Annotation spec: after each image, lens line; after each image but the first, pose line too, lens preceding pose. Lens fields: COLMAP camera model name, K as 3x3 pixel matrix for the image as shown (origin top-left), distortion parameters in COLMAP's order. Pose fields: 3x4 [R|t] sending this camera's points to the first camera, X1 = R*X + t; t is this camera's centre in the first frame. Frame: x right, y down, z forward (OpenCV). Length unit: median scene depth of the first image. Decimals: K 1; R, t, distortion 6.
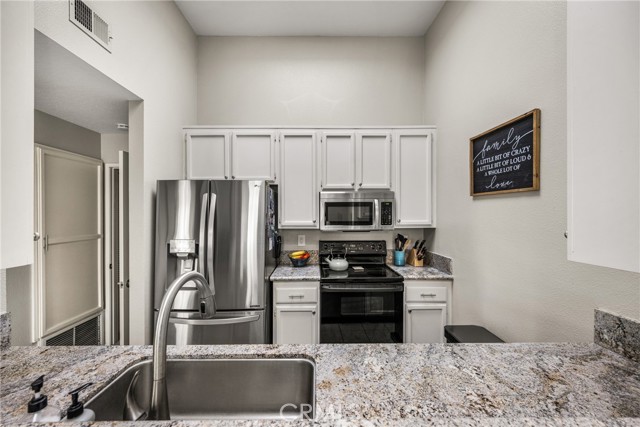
lens RADIAL K [[256.2, 0, 318.8], [0, 256.2, 213.4], [0, 0, 1]] dist [-0.004812, -0.000401]
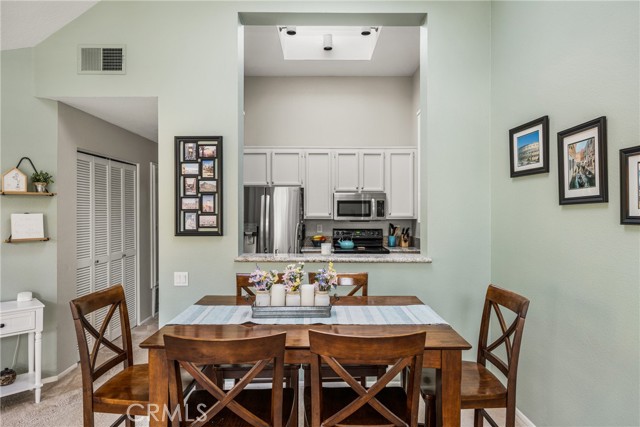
lens RADIAL K [[373.3, 0, 318.4], [0, 373.3, 208.5], [0, 0, 1]] dist [0.023663, -0.005378]
pose [[0.999807, 0.003202, -0.019378, -0.040820], [-0.003343, 0.999968, -0.007210, 0.016055], [0.019354, 0.007273, 0.999786, -1.084014]]
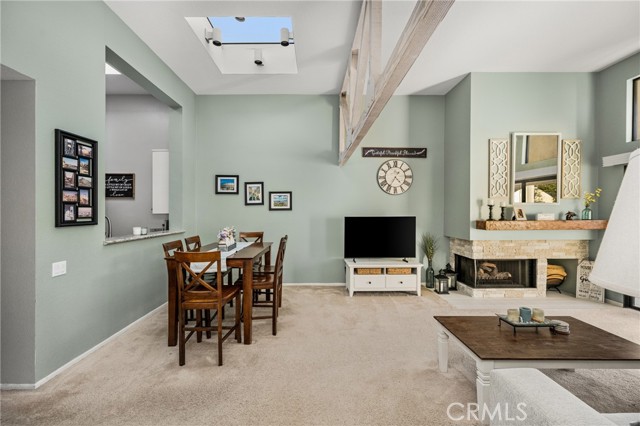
lens RADIAL K [[255.8, 0, 317.0], [0, 255.8, 214.4], [0, 0, 1]] dist [-0.001761, 0.000875]
pose [[0.018985, -0.007902, 0.999789, -1.303105], [0.002624, 0.999966, 0.007854, 0.050530], [-0.999816, 0.002475, 0.019005, -0.767715]]
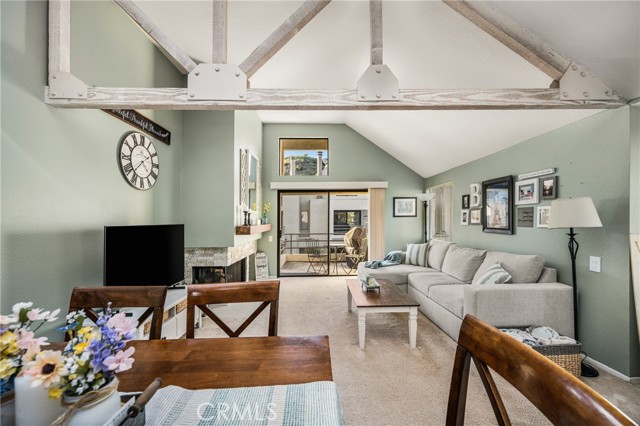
lens RADIAL K [[264.3, 0, 326.3], [0, 264.3, 221.5], [0, 0, 1]] dist [-0.005442, 0.000937]
pose [[-0.999761, 0.012484, -0.017950, -0.330196], [0.012388, 0.999908, 0.005446, 0.068698], [0.018017, 0.005222, -0.999824, -0.149847]]
